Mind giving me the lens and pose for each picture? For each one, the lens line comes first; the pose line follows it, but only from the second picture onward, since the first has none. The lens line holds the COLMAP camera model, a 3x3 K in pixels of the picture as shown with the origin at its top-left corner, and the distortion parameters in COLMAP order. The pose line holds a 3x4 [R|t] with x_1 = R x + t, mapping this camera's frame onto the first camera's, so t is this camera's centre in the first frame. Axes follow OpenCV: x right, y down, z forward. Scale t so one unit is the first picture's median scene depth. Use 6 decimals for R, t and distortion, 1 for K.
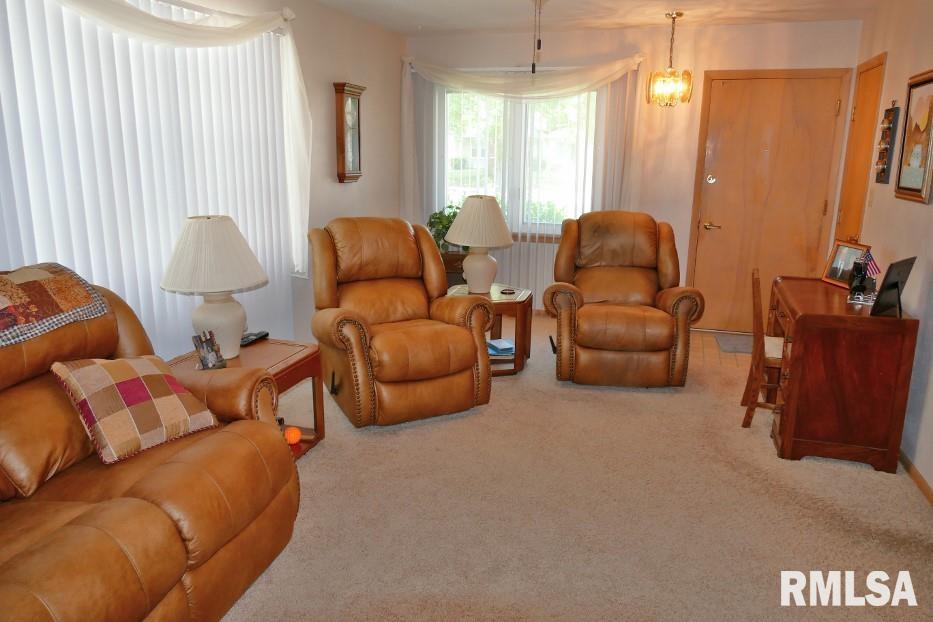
lens RADIAL K [[667.1, 0, 463.6], [0, 667.1, 309.6], [0, 0, 1]] dist [-0.014286, 0.005380]
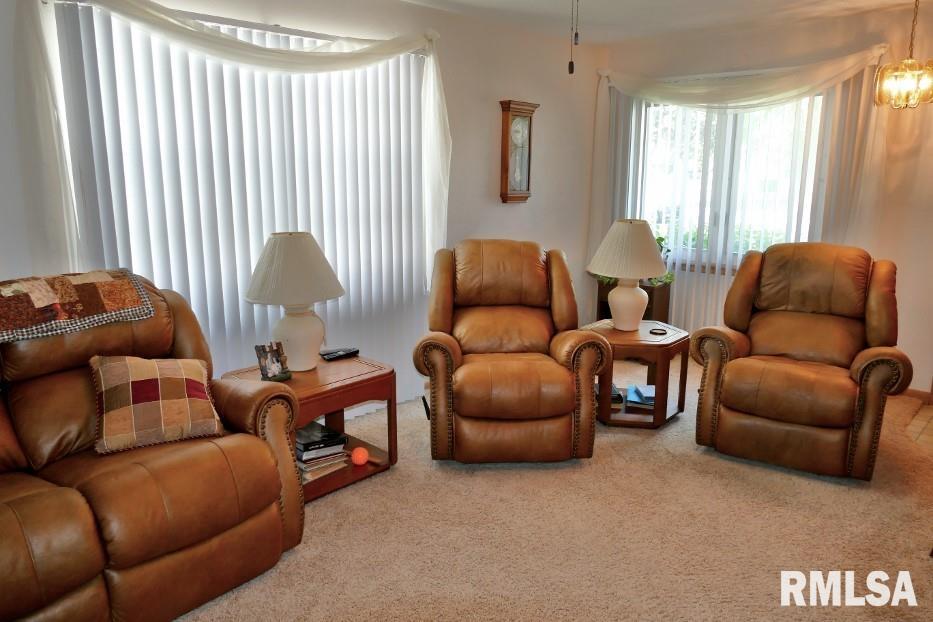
lens RADIAL K [[667.1, 0, 466.4], [0, 667.1, 308.7], [0, 0, 1]] dist [-0.014286, 0.005380]
pose [[0.900260, 0.079989, -0.427941, 0.237183], [-0.094003, 0.995503, -0.011678, -0.025736], [0.425083, 0.050741, 0.903731, 0.133167]]
